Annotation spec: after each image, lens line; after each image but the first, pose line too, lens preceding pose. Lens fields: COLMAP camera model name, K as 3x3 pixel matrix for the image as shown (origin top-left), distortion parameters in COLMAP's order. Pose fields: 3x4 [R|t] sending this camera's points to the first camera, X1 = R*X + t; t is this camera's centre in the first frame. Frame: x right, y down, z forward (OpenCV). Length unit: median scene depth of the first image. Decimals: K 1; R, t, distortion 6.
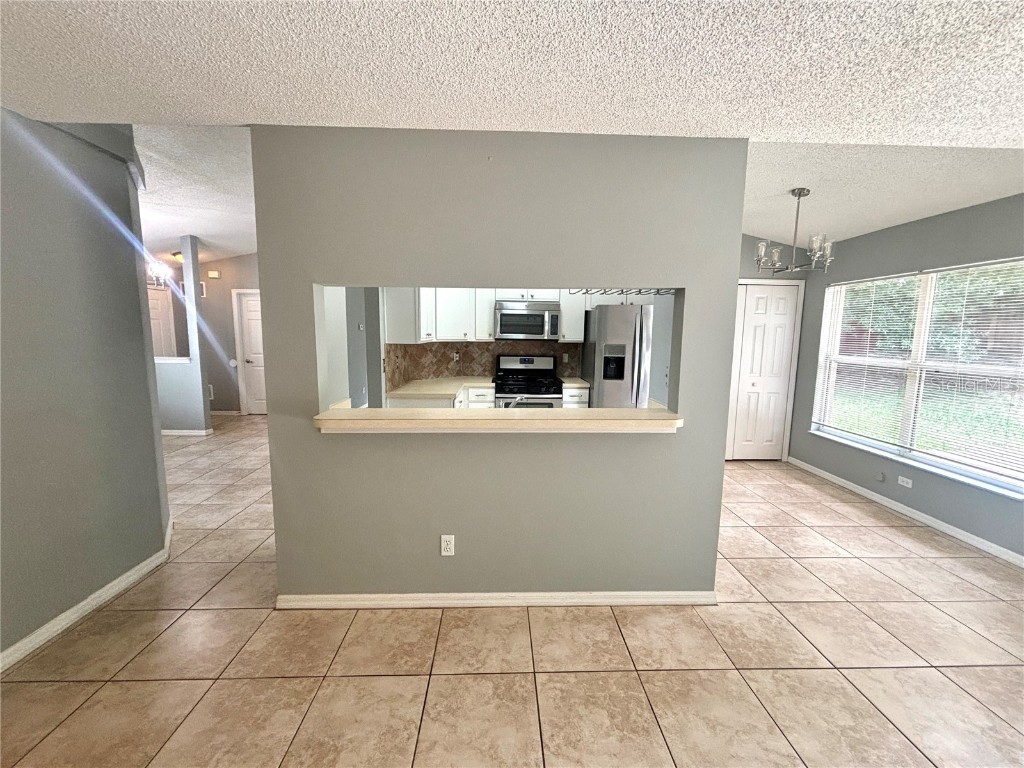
lens RADIAL K [[410.6, 0, 511.0], [0, 410.6, 385.6], [0, 0, 1]] dist [0.000217, 0.001100]
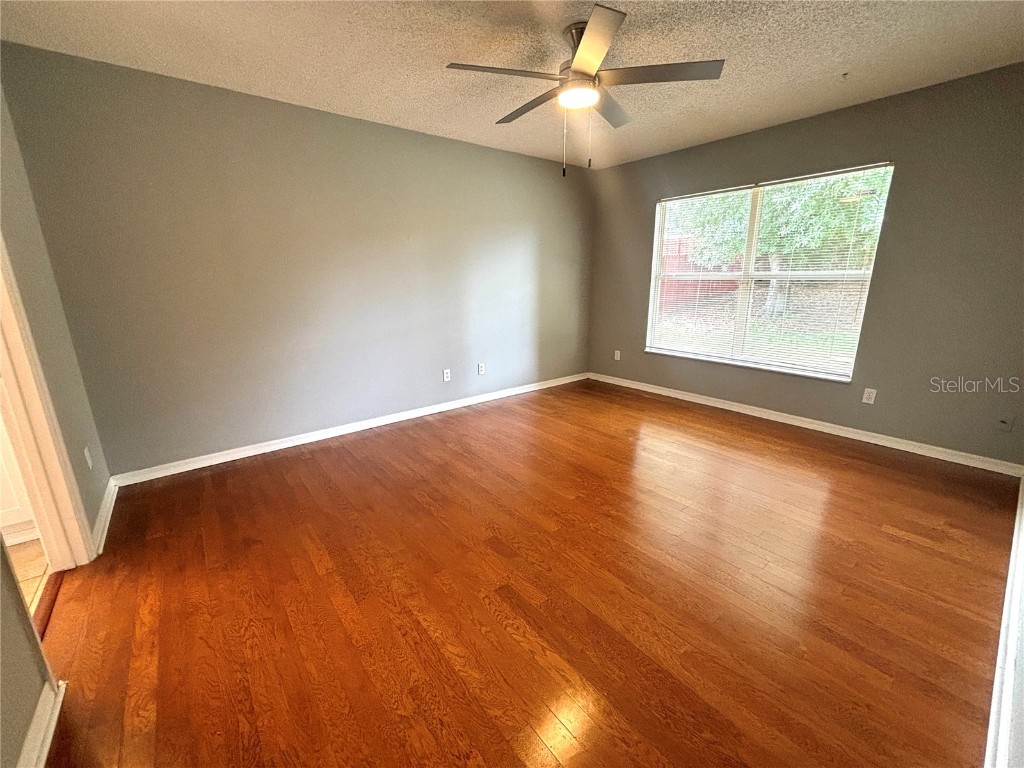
lens RADIAL K [[410.6, 0, 509.6], [0, 410.6, 378.6], [0, 0, 1]] dist [0.000217, 0.001100]
pose [[0.798365, -0.177918, 0.575291, -0.148508], [0.106301, 0.981992, 0.156178, -0.016916], [-0.592718, -0.063533, 0.802901, 0.385963]]
